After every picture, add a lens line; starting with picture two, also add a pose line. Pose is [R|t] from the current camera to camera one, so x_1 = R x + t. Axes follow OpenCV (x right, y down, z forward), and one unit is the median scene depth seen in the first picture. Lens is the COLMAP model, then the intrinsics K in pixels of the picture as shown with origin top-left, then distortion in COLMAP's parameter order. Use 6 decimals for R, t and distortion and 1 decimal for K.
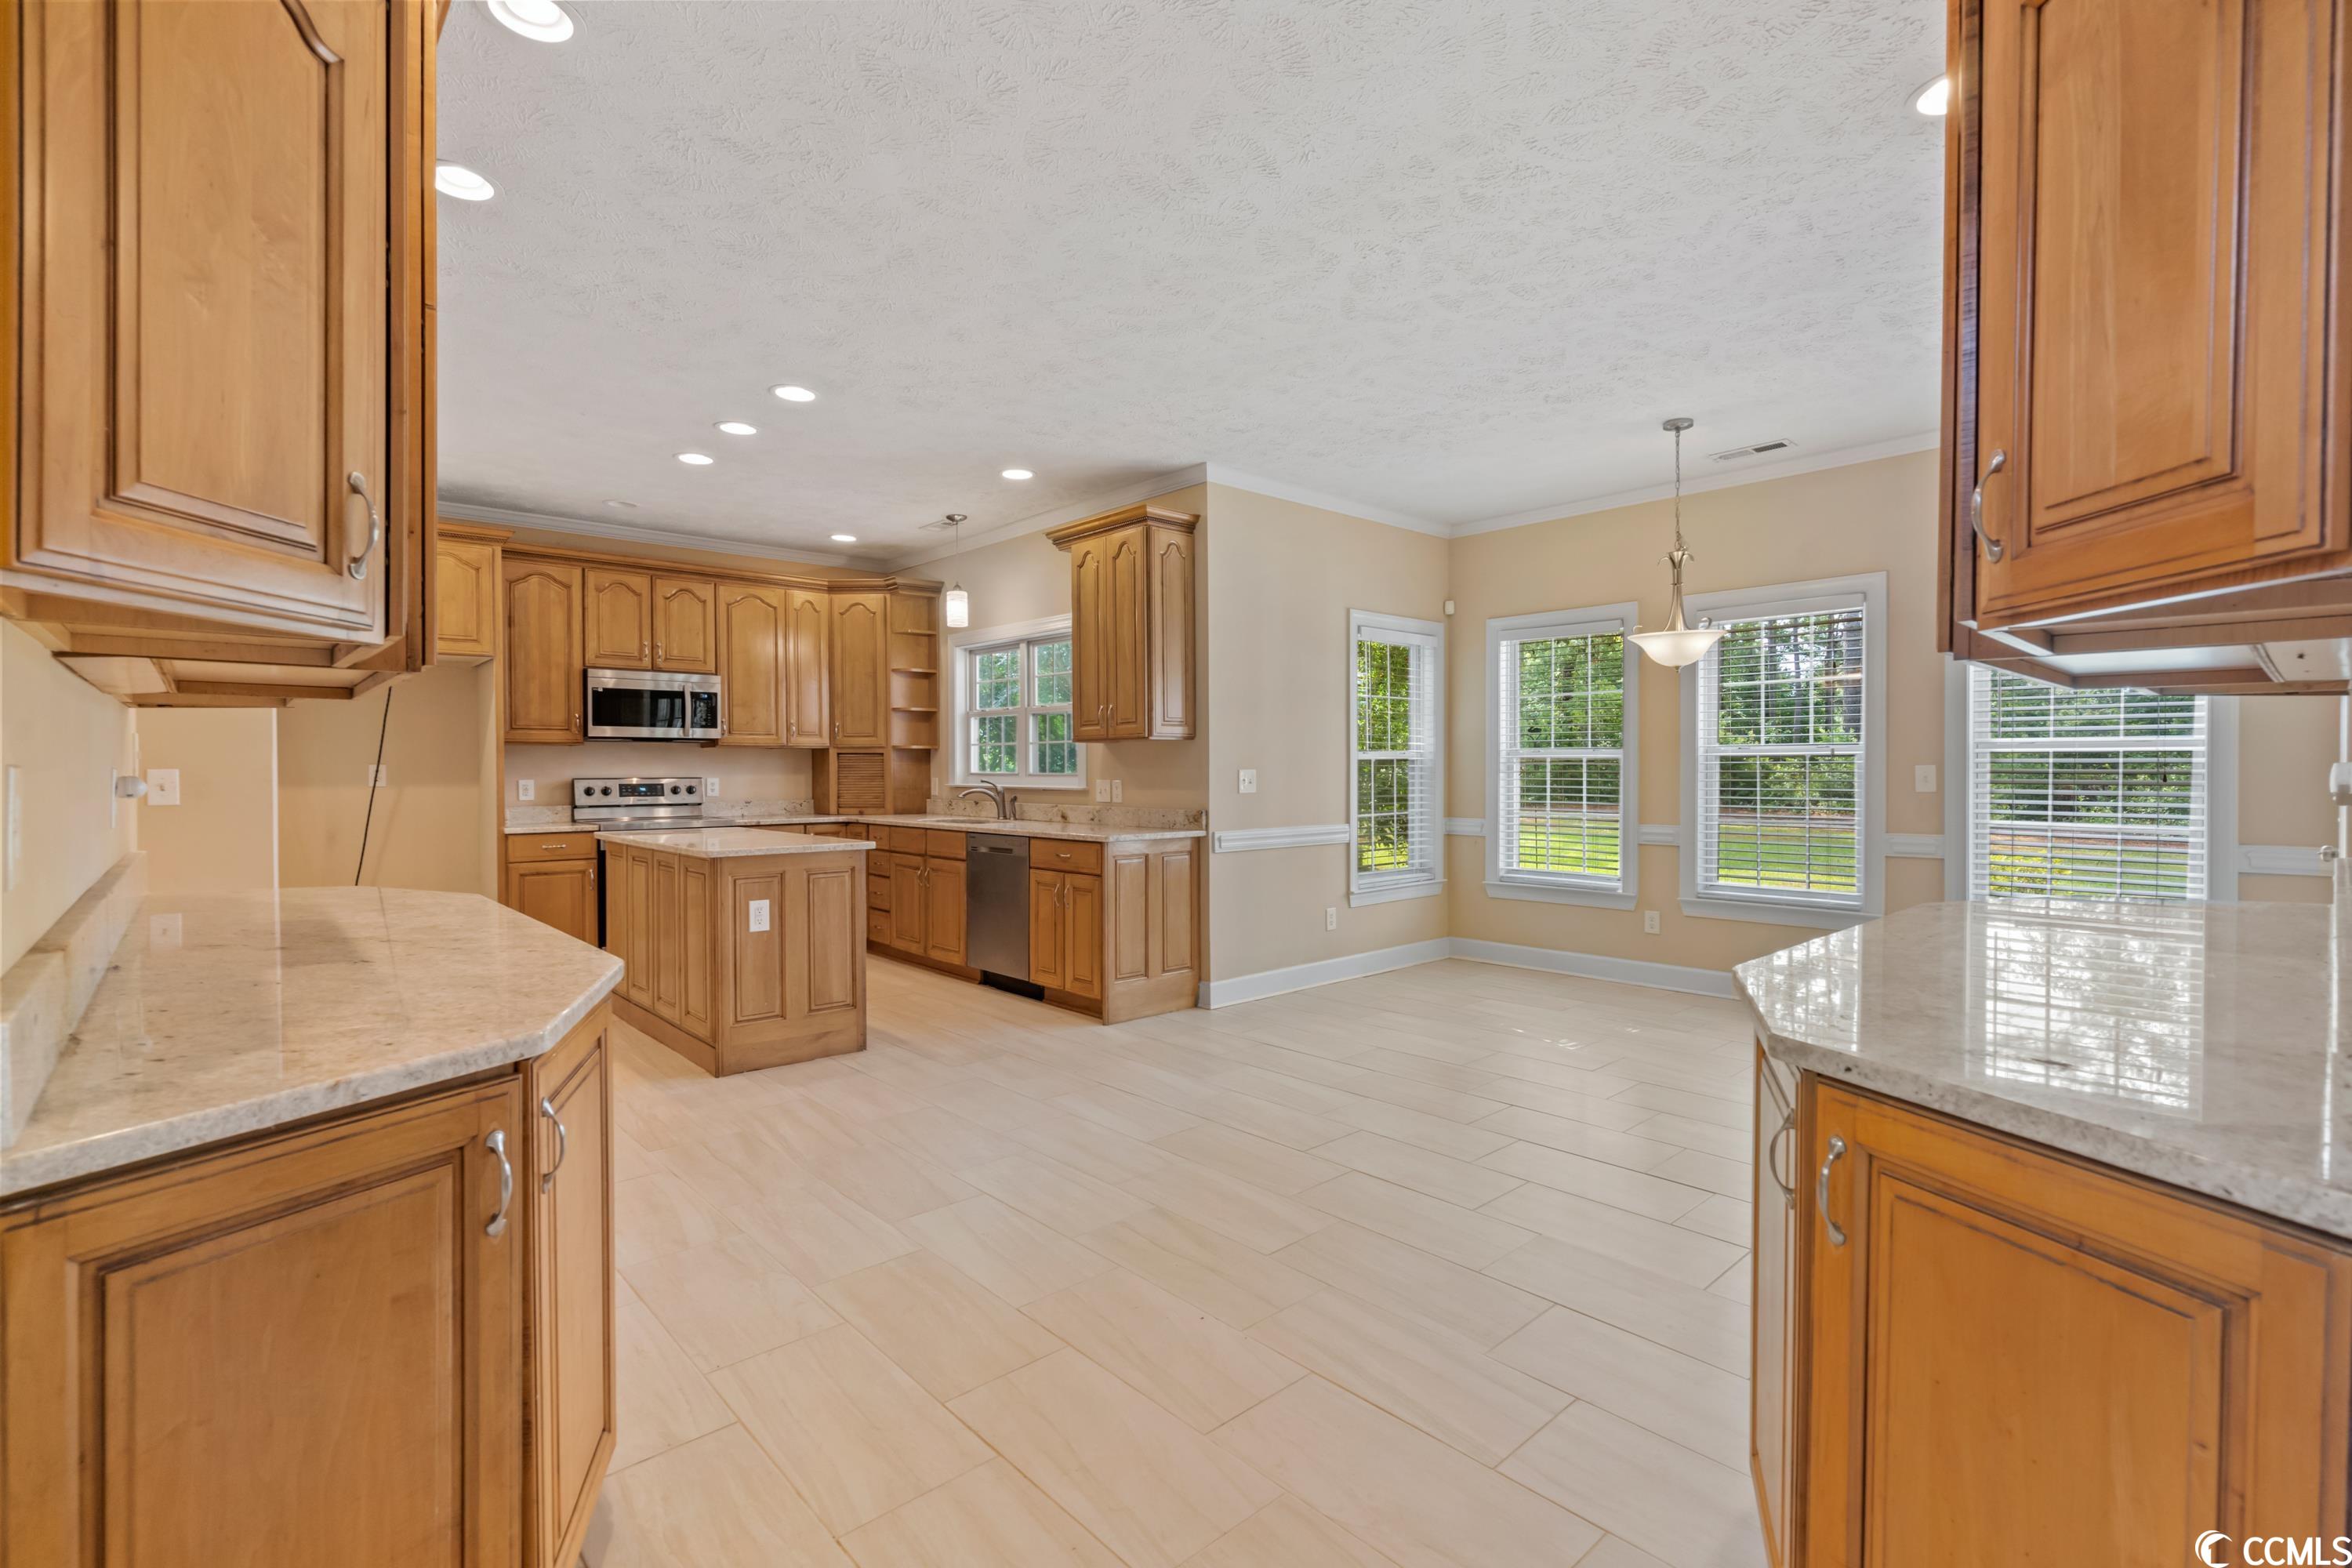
lens RADIAL K [[1067.4, 0, 1165.6], [0, 1067.4, 785.2], [0, 0, 1]] dist [-0.001089, 0.000124]
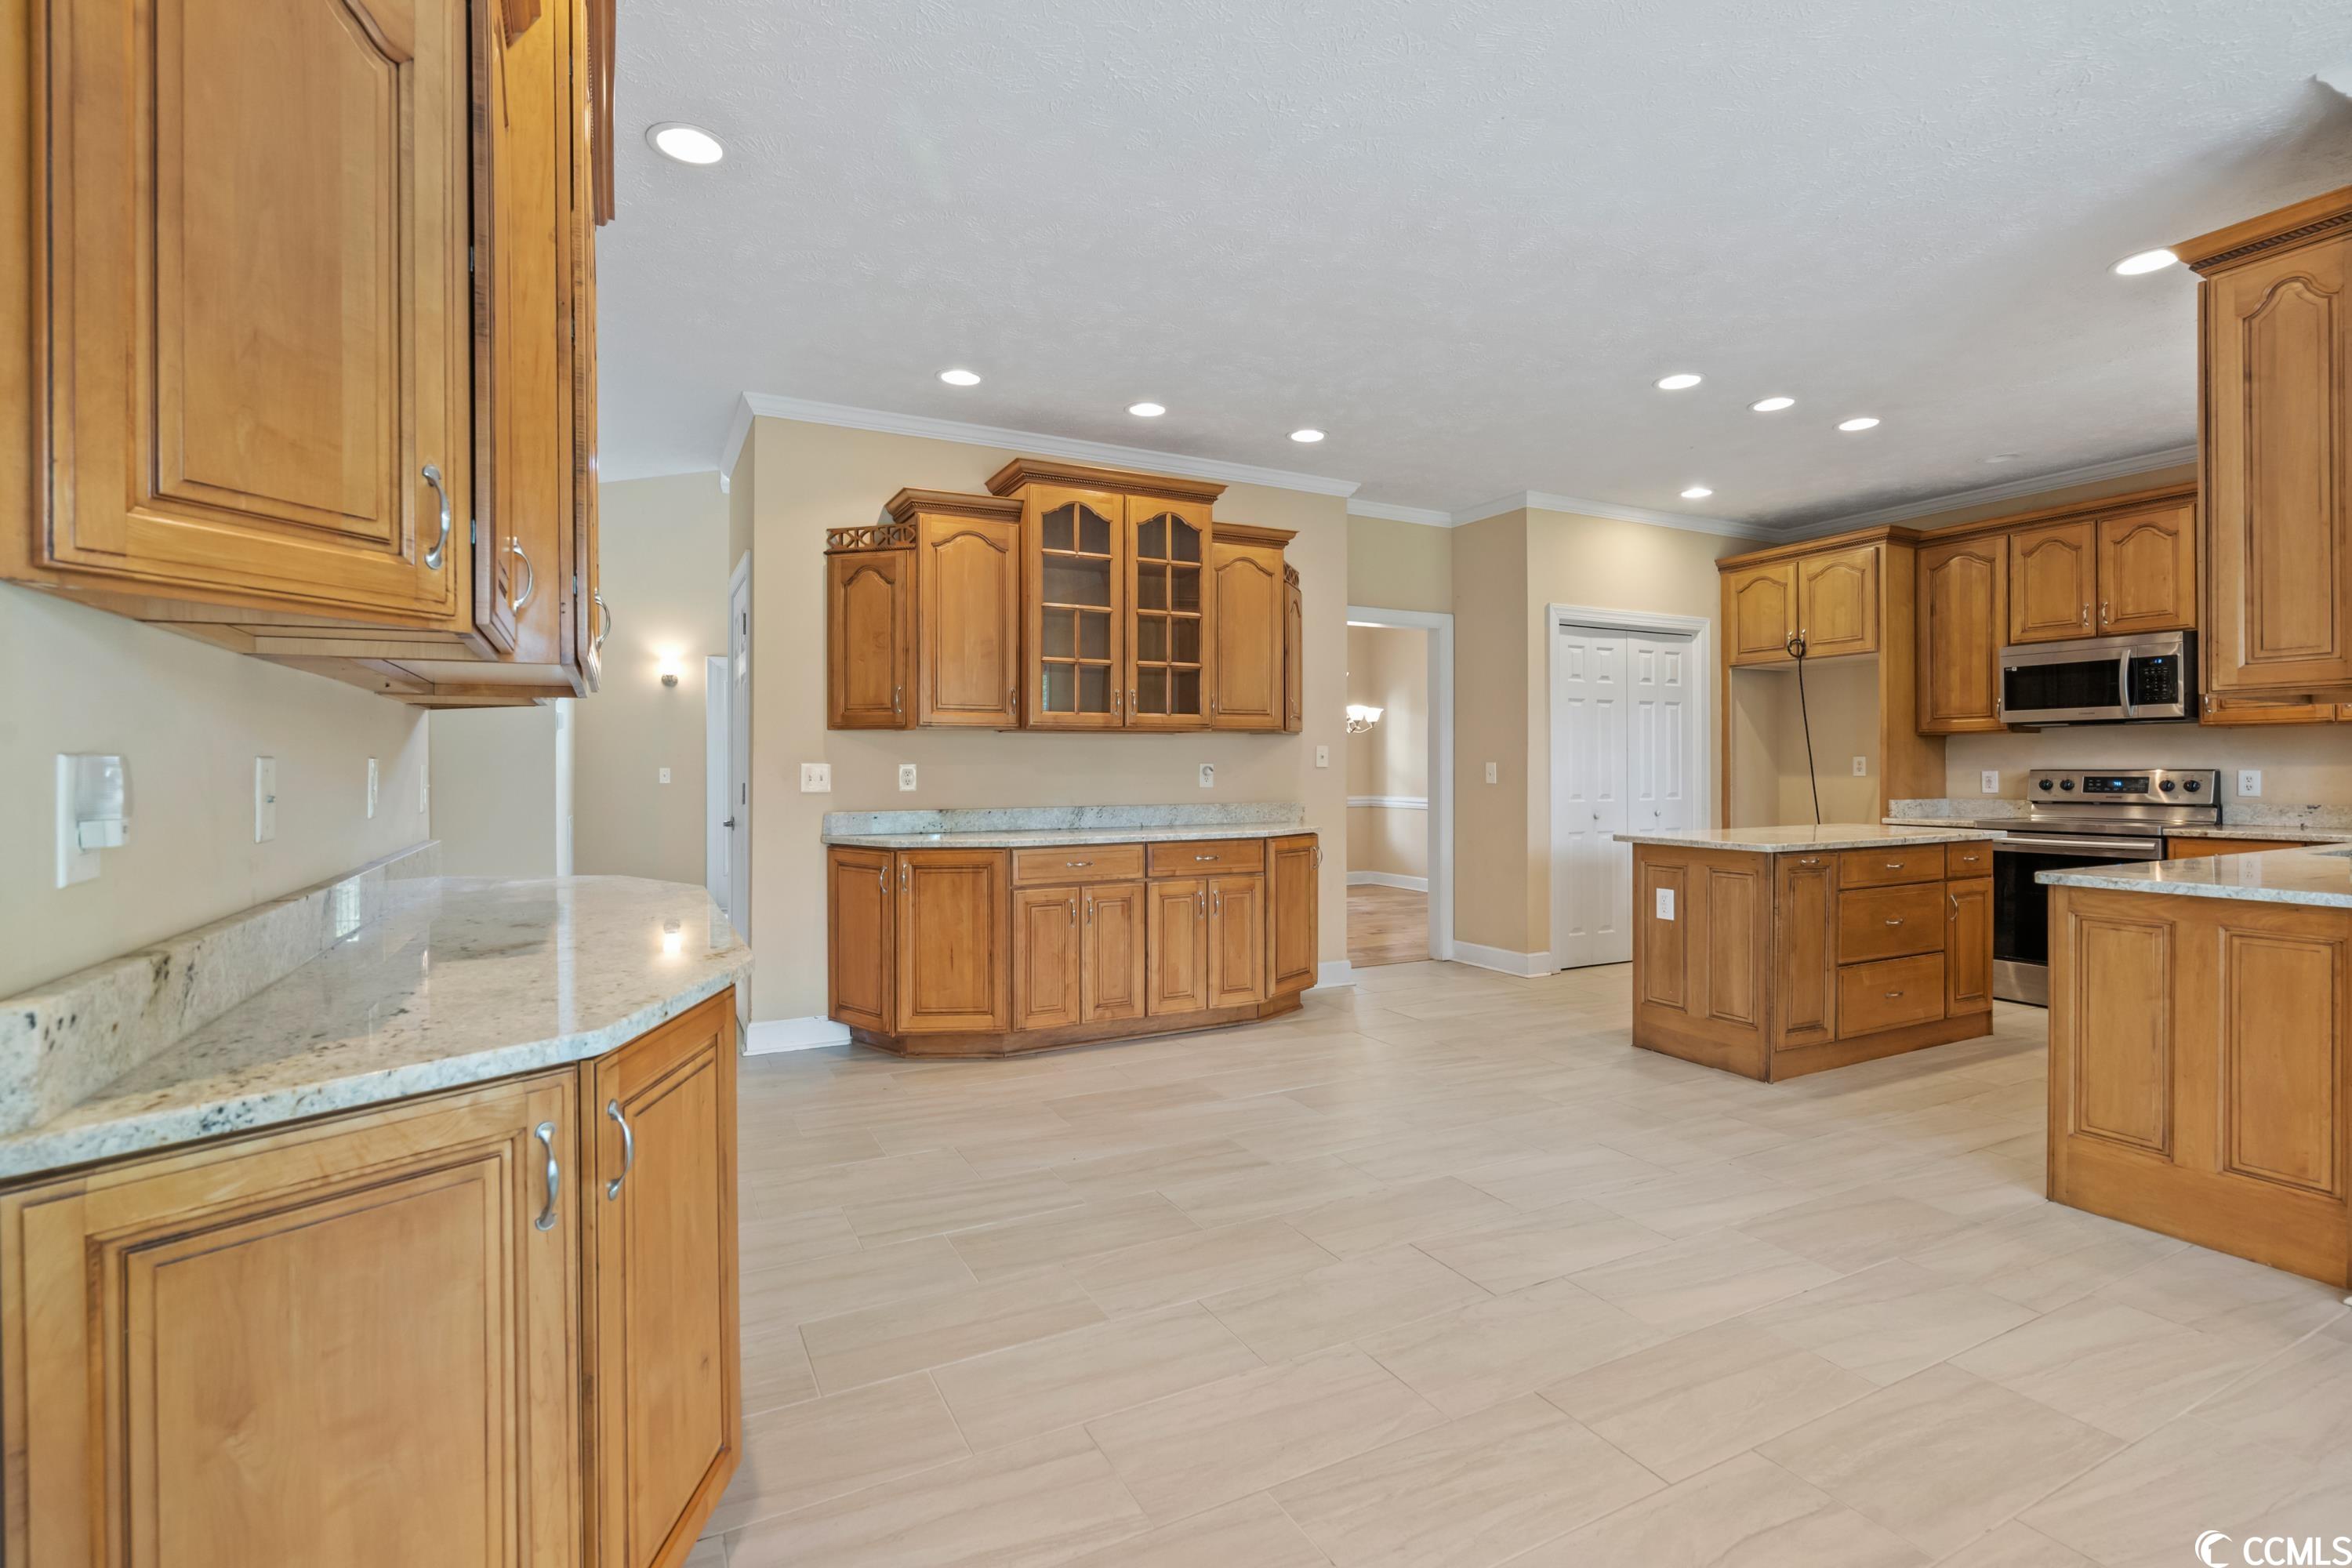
lens RADIAL K [[1081.7, 0, 1175.0], [0, 1081.7, 773.5], [0, 0, 1]] dist [-0.013576, 0.012036]
pose [[-0.249368, 0.009107, -0.968366, 0.496124], [-0.008846, 0.999893, 0.011682, -0.007567], [0.968368, 0.011479, -0.249260, 0.537558]]
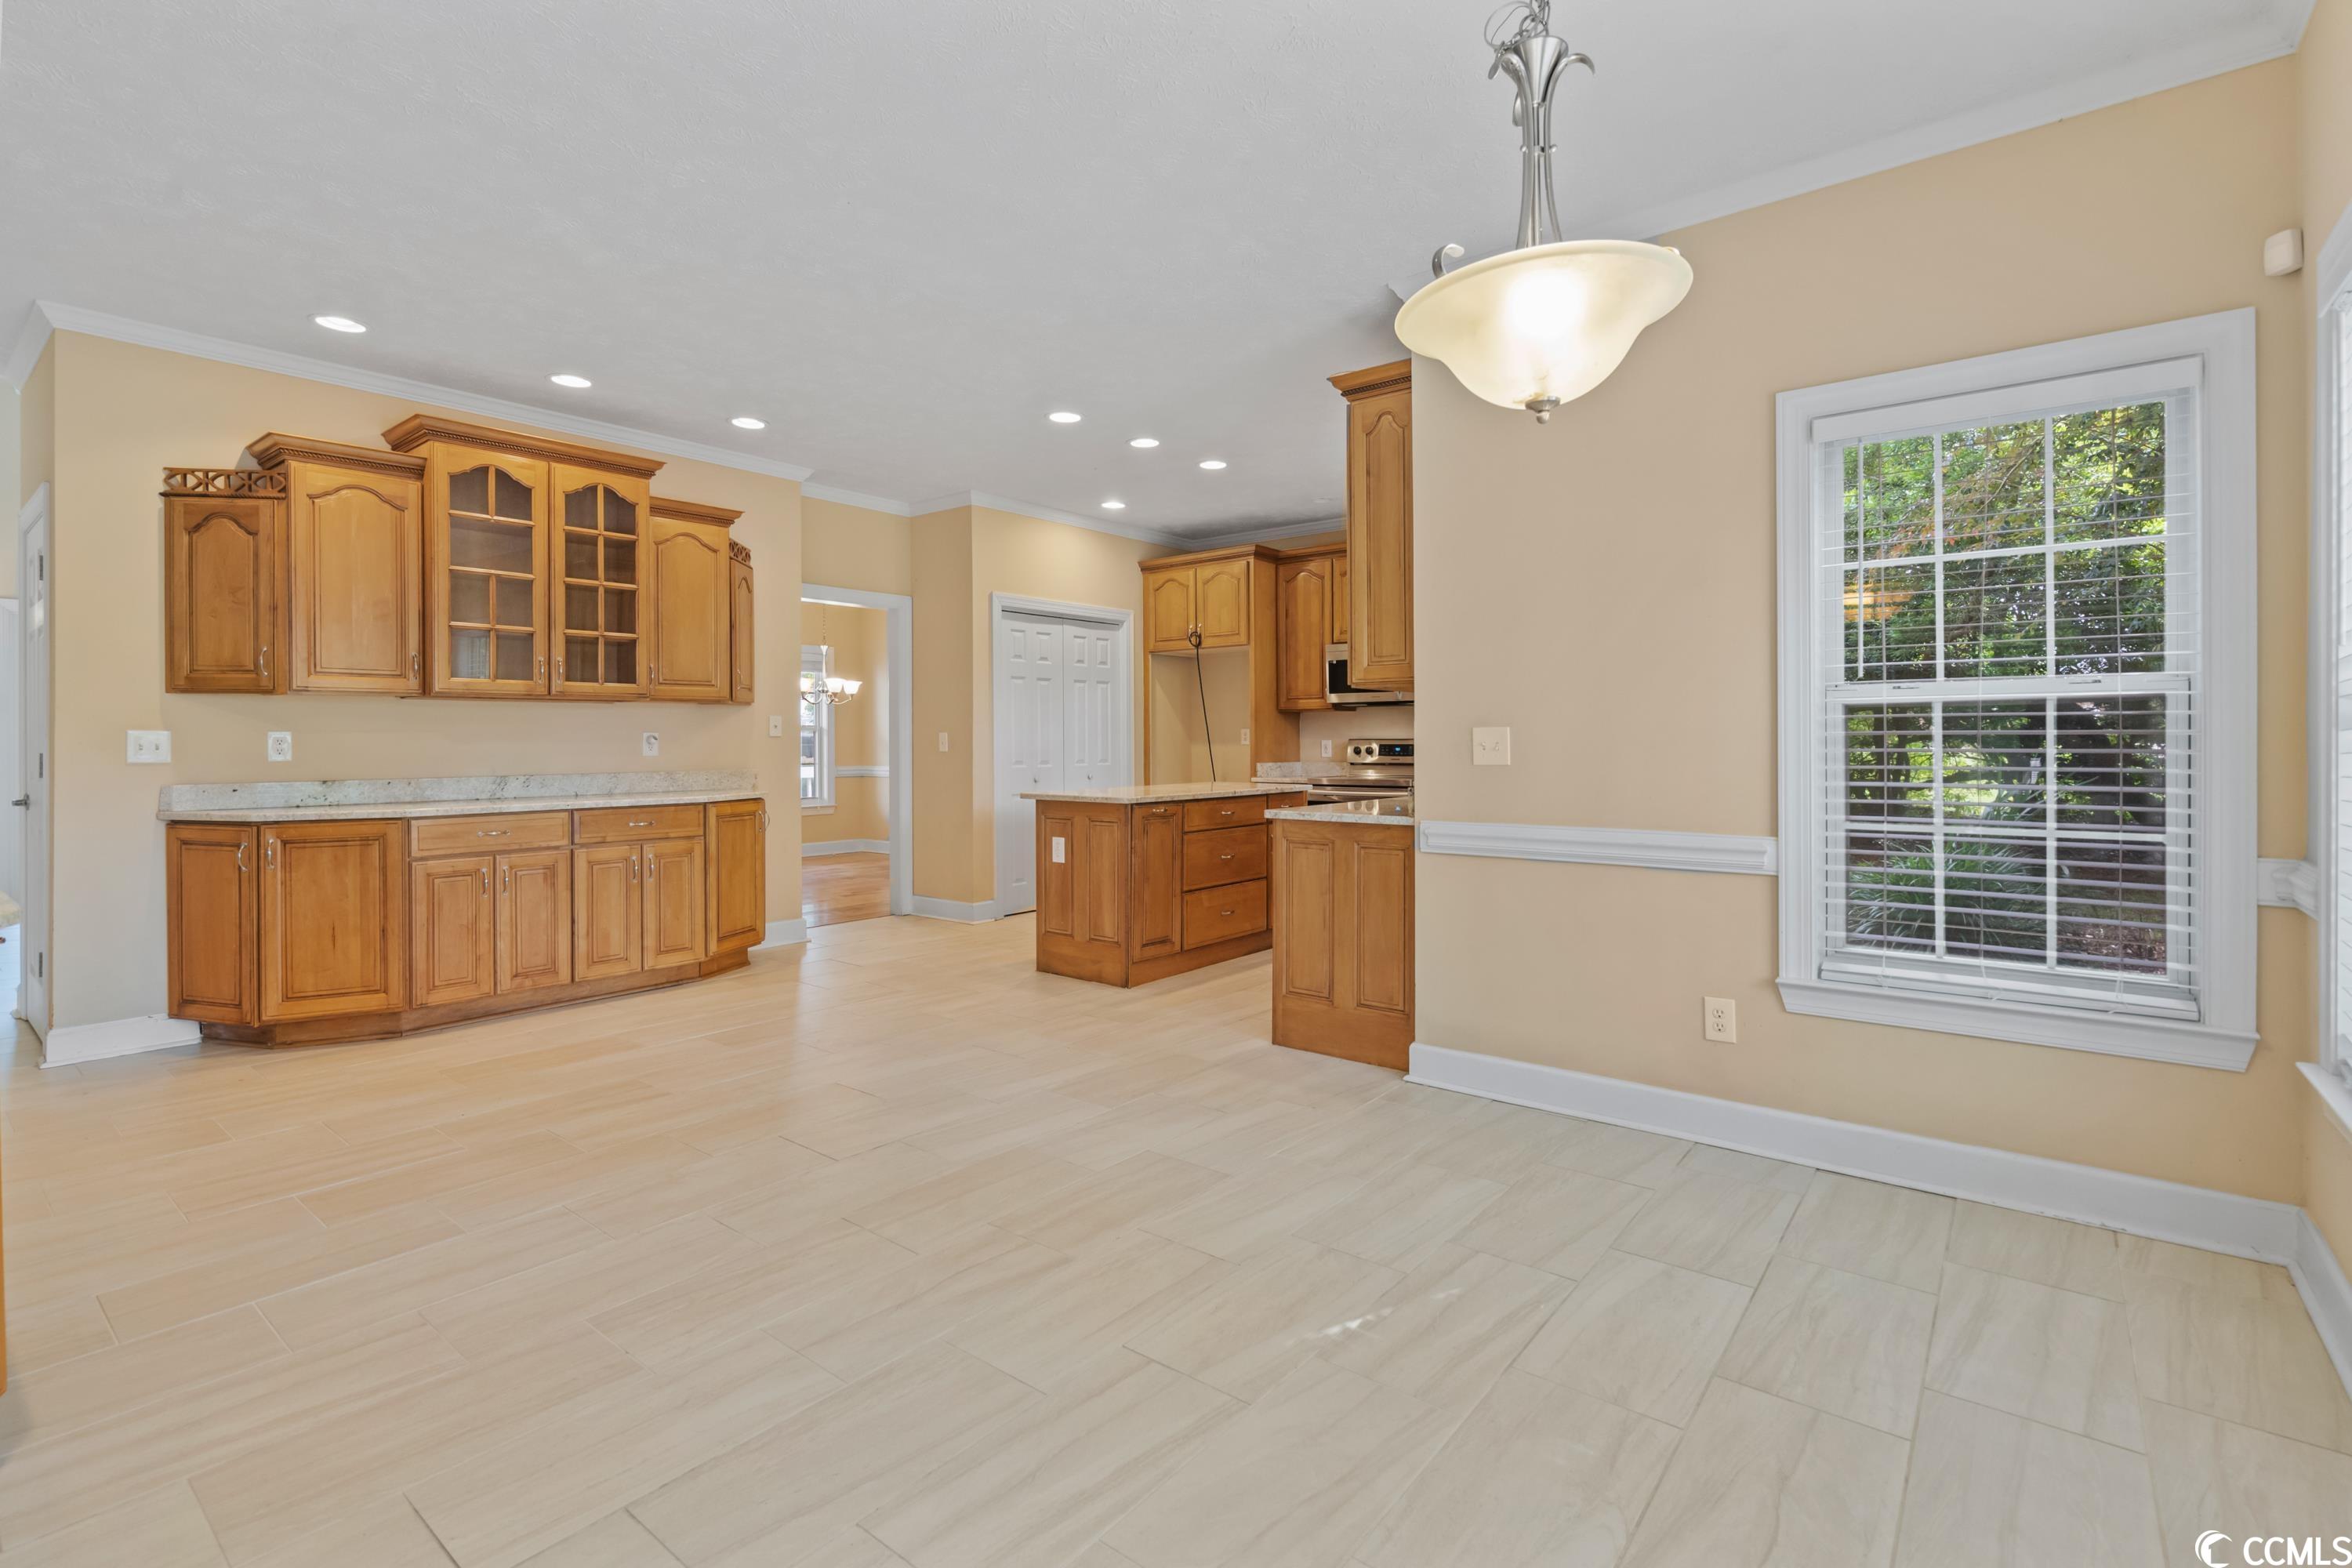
lens RADIAL K [[1087.2, 0, 1163.2], [0, 1087.2, 747.9], [0, 0, 1]] dist [0.000282, 0.000513]
pose [[0.156913, 0.010868, -0.987553, 0.589060], [-0.010662, 0.999900, 0.009310, -0.005783], [0.987555, 0.009069, 0.157013, 0.618145]]
